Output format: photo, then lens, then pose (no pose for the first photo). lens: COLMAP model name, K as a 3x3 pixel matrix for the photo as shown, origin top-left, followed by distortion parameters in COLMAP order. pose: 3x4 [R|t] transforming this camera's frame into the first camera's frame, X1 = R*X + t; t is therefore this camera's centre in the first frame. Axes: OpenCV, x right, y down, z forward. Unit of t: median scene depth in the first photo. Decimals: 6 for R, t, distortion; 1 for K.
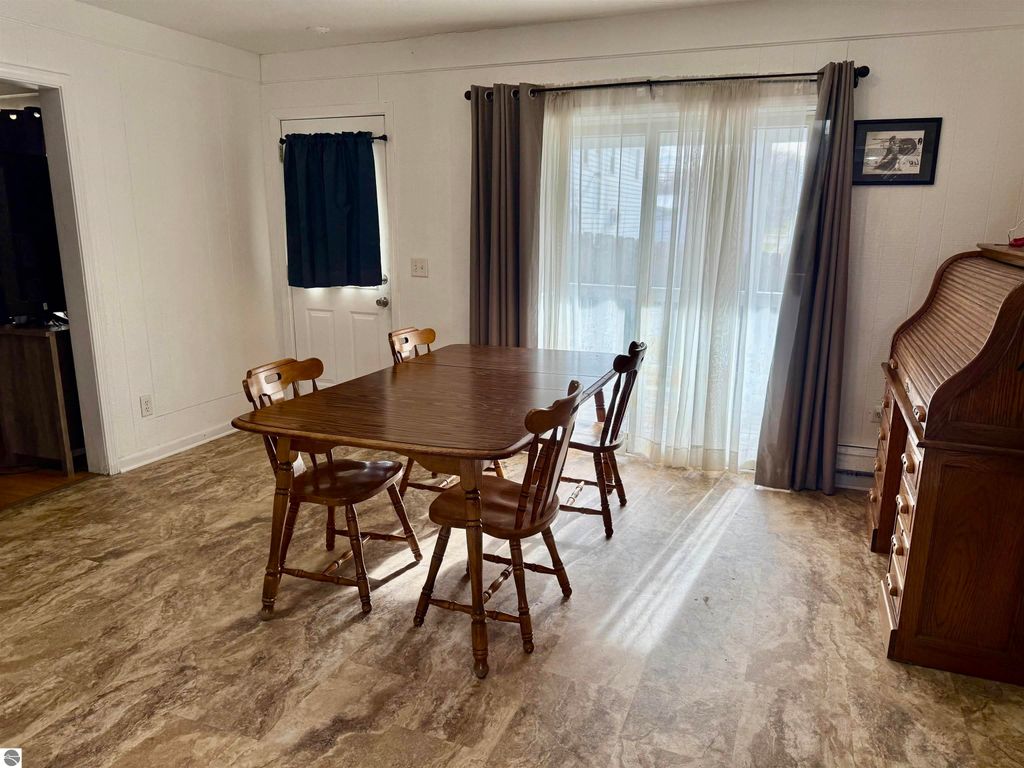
lens RADIAL K [[723.6, 0, 510.0], [0, 723.6, 386.4], [0, 0, 1]] dist [0.112027, -0.152370]
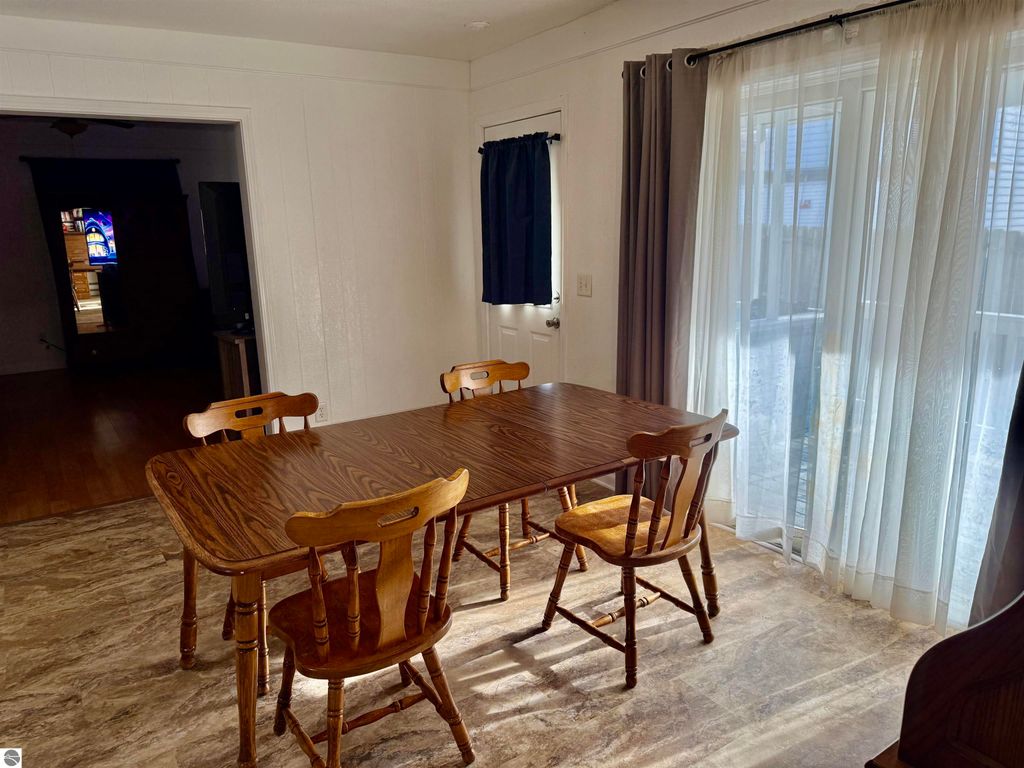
lens RADIAL K [[728.8, 0, 513.2], [0, 728.8, 387.0], [0, 0, 1]] dist [0.006370, 0.004405]
pose [[0.828749, 0.096562, -0.551227, 0.325468], [-0.094486, 0.995004, 0.032244, -0.073458], [0.551586, 0.025361, 0.833732, 0.283494]]
